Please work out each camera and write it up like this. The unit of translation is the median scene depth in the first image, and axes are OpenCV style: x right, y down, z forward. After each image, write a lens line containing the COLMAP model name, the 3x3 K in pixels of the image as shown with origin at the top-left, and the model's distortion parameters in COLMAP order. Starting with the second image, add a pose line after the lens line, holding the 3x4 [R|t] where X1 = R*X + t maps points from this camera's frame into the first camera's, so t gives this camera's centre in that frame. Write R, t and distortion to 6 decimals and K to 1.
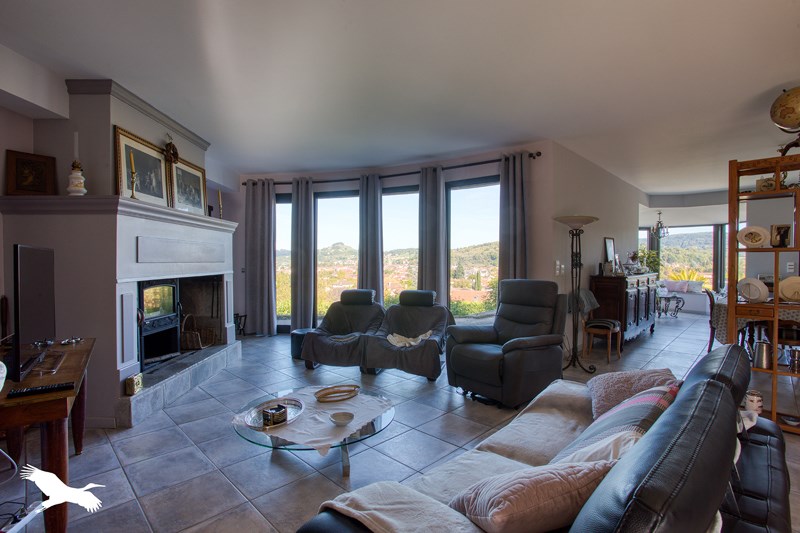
lens RADIAL K [[380.6, 0, 408.0], [0, 380.6, 267.4], [0, 0, 1]] dist [-0.005485, -0.000447]
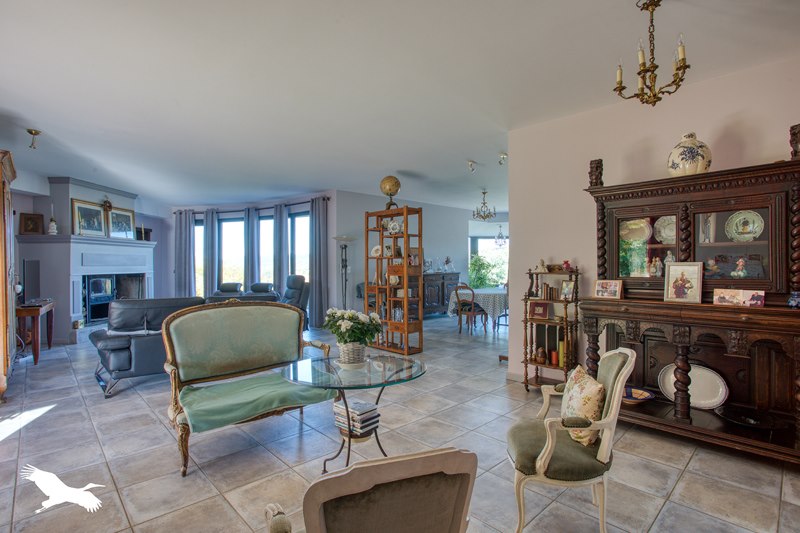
lens RADIAL K [[380.6, 0, 392.1], [0, 380.6, 268.2], [0, 0, 1]] dist [-0.005485, -0.000447]
pose [[0.999084, -0.006705, -0.042271, 0.845698], [0.006461, 0.999962, -0.005897, 0.017729], [0.042309, 0.005619, 0.999089, -0.786564]]
